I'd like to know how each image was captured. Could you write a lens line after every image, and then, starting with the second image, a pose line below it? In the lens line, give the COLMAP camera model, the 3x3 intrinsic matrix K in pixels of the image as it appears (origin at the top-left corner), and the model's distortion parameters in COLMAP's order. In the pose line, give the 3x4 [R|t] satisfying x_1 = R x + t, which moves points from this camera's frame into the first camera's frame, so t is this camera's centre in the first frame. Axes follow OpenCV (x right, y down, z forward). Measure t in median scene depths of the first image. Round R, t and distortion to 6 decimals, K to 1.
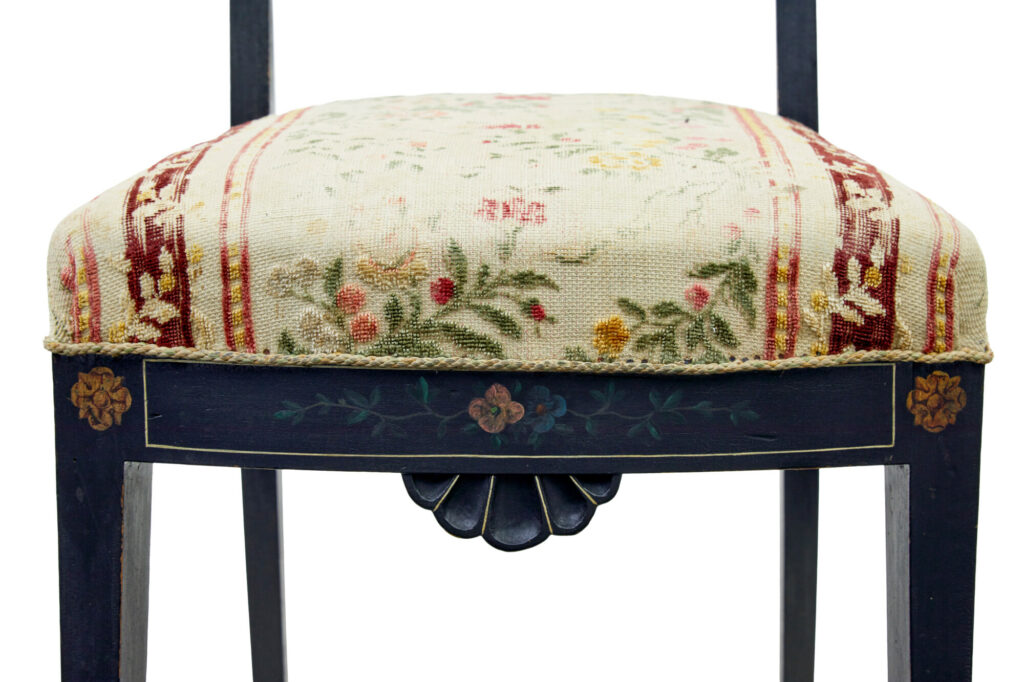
lens RADIAL K [[2740.9, 0, 512.0], [0, 2740.9, 341.0], [0, 0, 1]] dist [-0.037029, 0.001307]
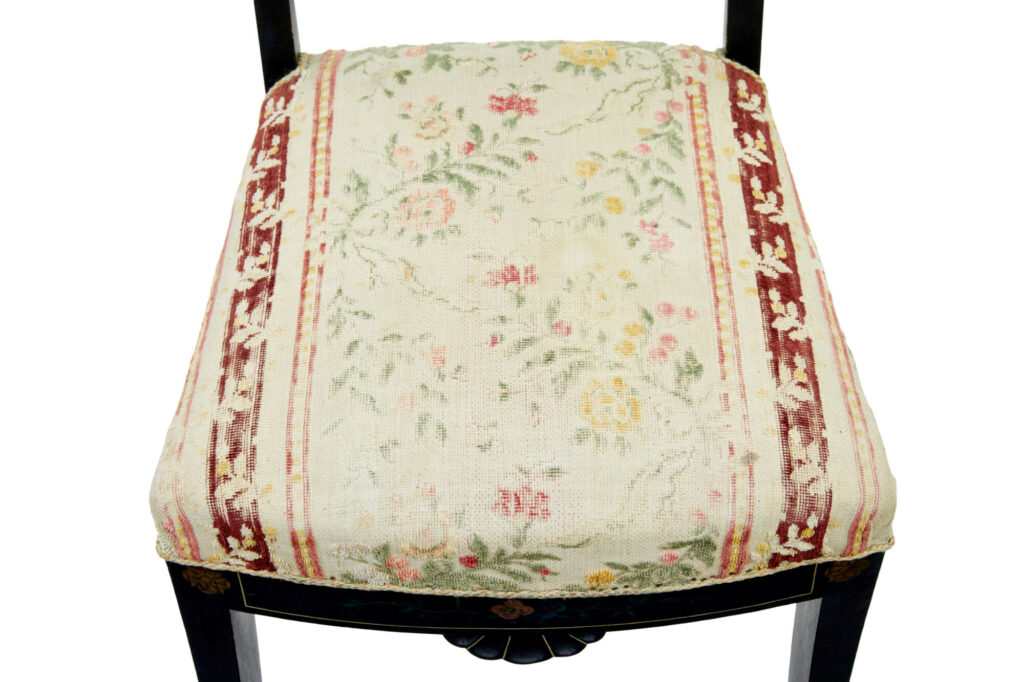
lens RADIAL K [[1814.8, 0, 512.0], [0, 1814.8, 341.0], [0, 0, 1]] dist [-0.010488, -0.007330]
pose [[0.999349, -0.033981, 0.012092, -0.011939], [0.019077, 0.782494, 0.622366, -0.615811], [-0.030611, -0.621730, 0.782633, 0.401317]]
